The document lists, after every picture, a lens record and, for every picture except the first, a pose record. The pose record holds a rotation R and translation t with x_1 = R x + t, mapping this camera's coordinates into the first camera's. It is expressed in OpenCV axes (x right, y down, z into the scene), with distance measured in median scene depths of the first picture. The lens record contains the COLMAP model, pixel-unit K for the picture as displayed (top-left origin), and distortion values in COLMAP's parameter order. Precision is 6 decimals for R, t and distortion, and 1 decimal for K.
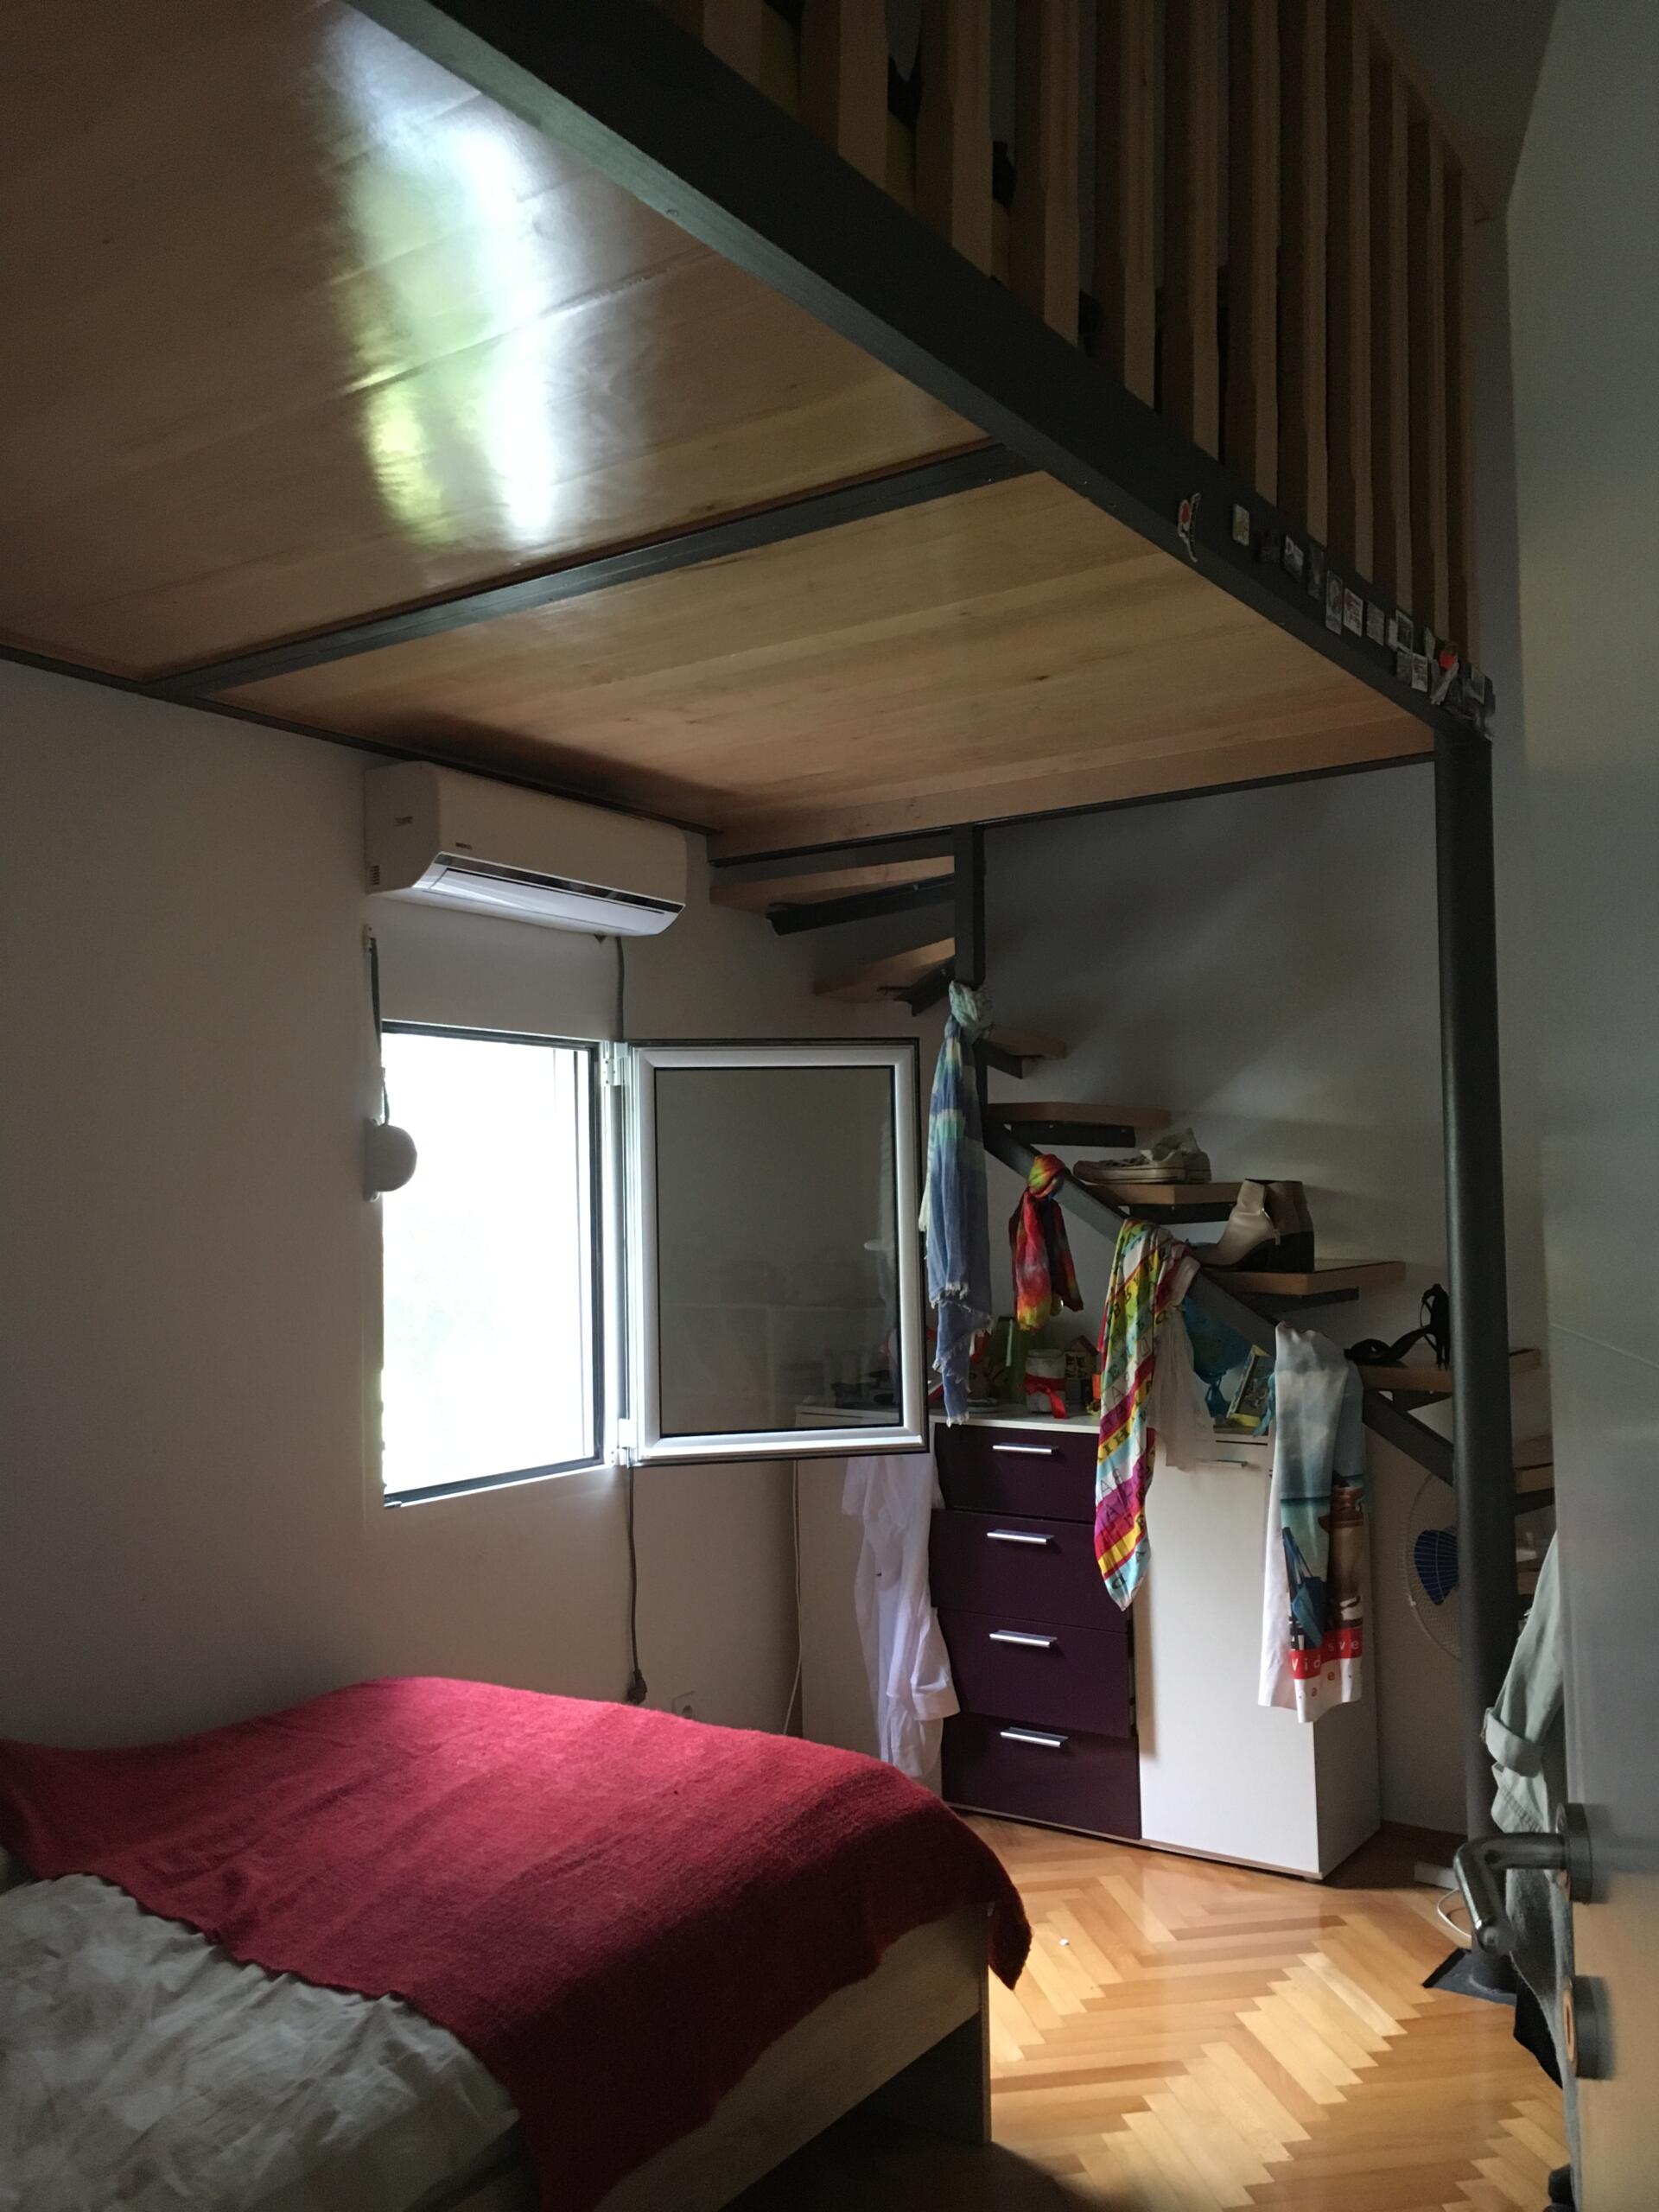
lens RADIAL K [[1899.7, 0, 835.6], [0, 1899.7, 1117.2], [0, 0, 1]] dist [0.078165, -0.114639]
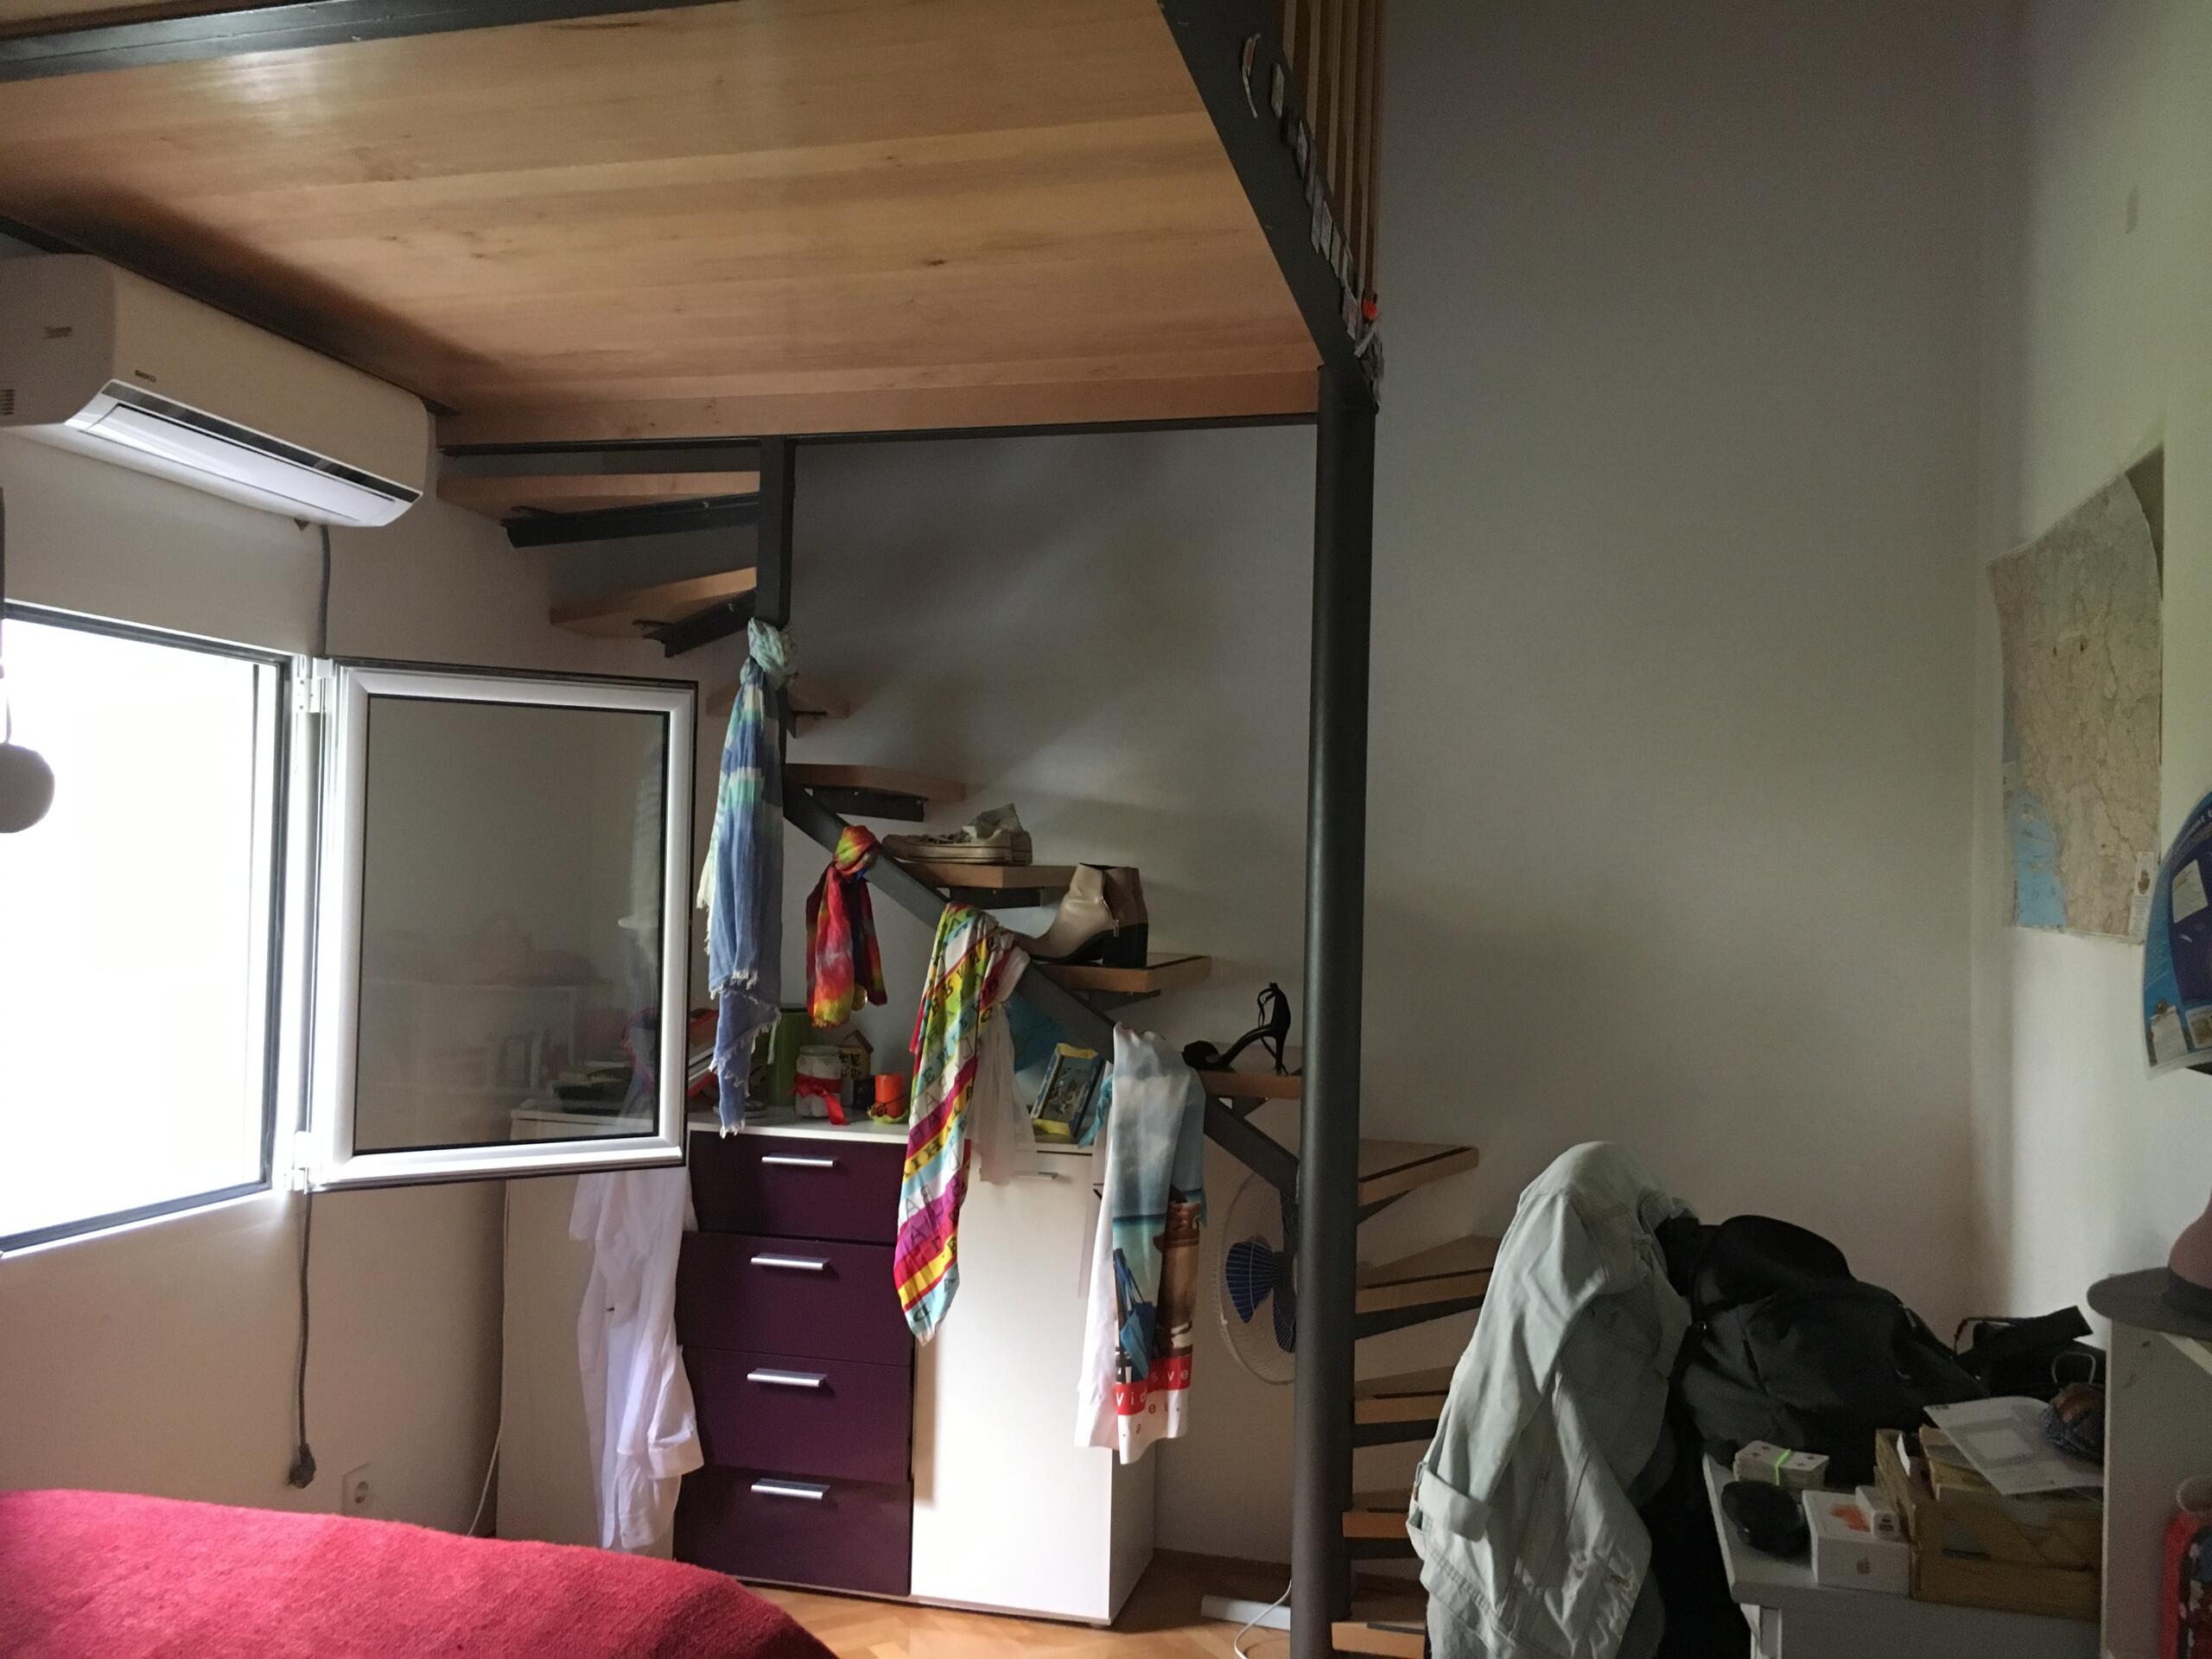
lens RADIAL K [[1899.7, 0, 1096.1], [0, 1899.7, 820.6], [0, 0, 1]] dist [0.078165, -0.114639]
pose [[0.938097, 0.048298, 0.342989, -0.085607], [-0.053791, 0.998531, 0.006515, 0.005728], [-0.342171, -0.024561, 0.939317, 0.143745]]
